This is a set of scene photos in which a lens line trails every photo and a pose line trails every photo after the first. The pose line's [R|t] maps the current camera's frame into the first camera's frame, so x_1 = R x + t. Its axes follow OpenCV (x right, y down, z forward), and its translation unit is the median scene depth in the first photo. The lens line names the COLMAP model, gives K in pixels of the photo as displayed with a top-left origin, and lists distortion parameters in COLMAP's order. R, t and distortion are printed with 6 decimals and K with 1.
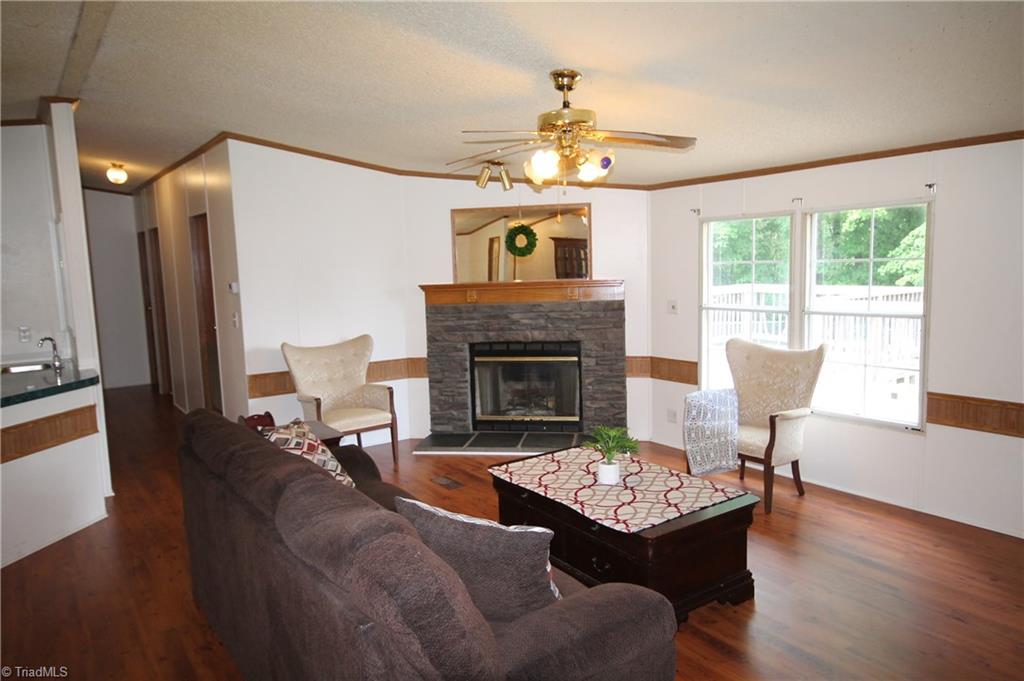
lens RADIAL K [[691.3, 0, 512.0], [0, 691.3, 340.5], [0, 0, 1]] dist [0.013755, 0.005040]
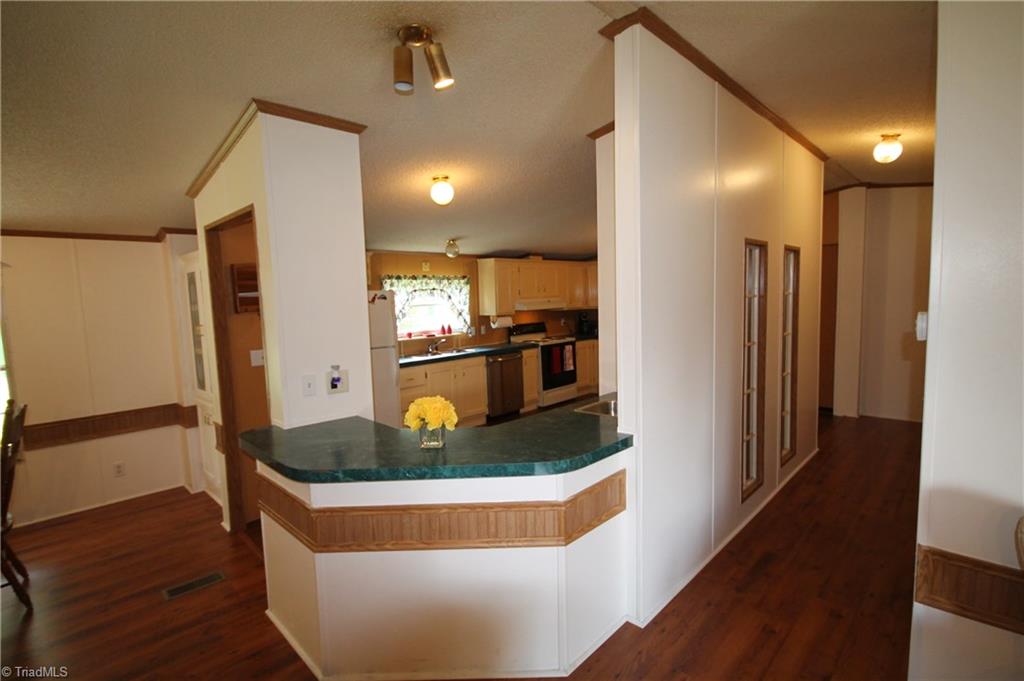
lens RADIAL K [[483.5, 0, 512.0], [0, 483.5, 340.5], [0, 0, 1]] dist [-0.000973, -0.000807]
pose [[0.172215, 0.112999, -0.978557, -0.150720], [-0.088992, 0.991121, 0.098788, -0.070232], [0.981031, 0.070071, 0.180742, 0.661861]]
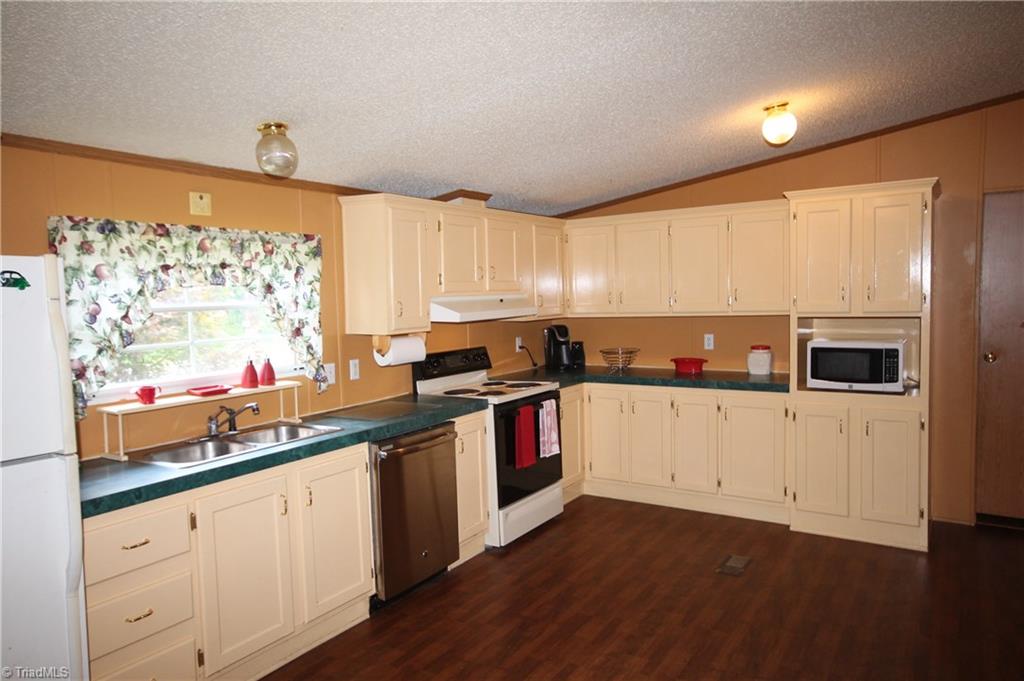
lens RADIAL K [[700.8, 0, 512.0], [0, 700.8, 340.5], [0, 0, 1]] dist [0.008356, 0.003173]
pose [[0.365825, 0.084948, -0.926799, -0.603786], [-0.097029, 0.993880, 0.052797, -0.054663], [0.925612, 0.070612, 0.371829, 0.686088]]
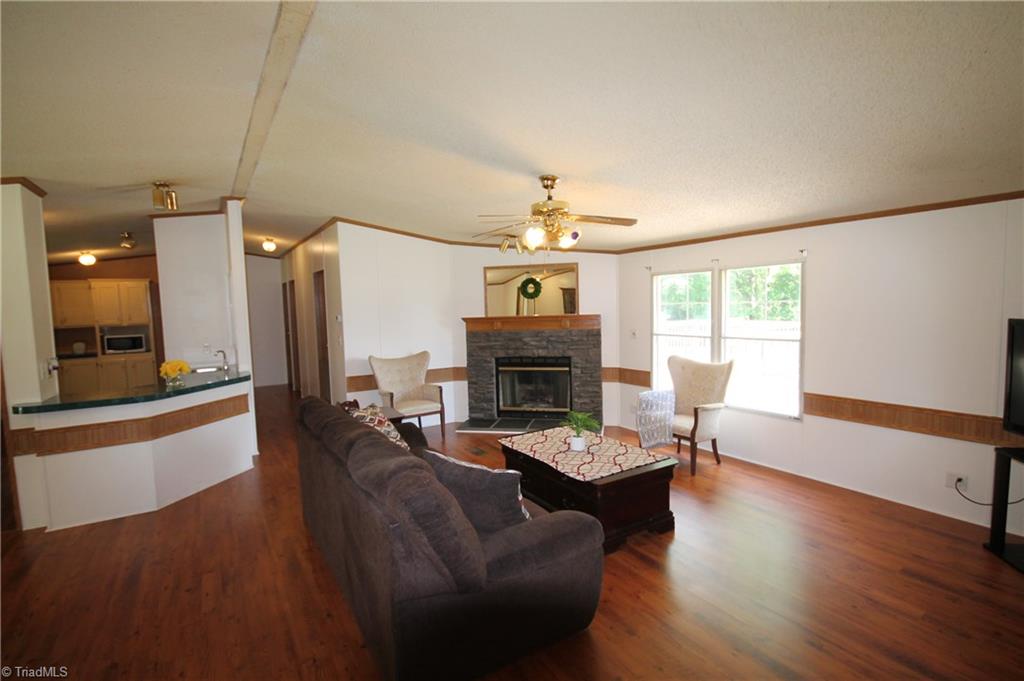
lens RADIAL K [[483.5, 0, 512.0], [0, 483.5, 340.5], [0, 0, 1]] dist [-0.000973, -0.000807]
pose [[0.998422, 0.007932, -0.055593, 0.032441], [-0.010122, 0.999179, -0.039228, 0.008204], [0.055236, 0.039729, 0.997683, -0.028876]]
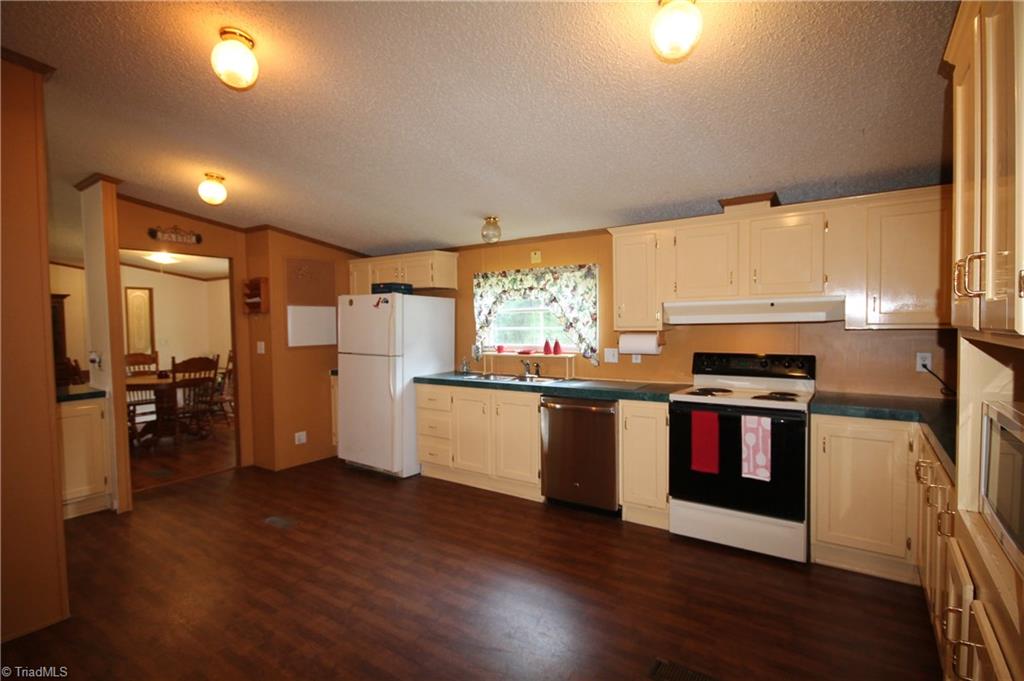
lens RADIAL K [[503.7, 0, 512.0], [0, 503.7, 340.5], [0, 0, 1]] dist [-0.000129, 0.001024]
pose [[-0.943562, 0.056009, -0.326426, -0.921648], [0.003719, 0.987327, 0.158658, -0.105207], [0.331175, 0.148490, -0.931812, 1.391709]]
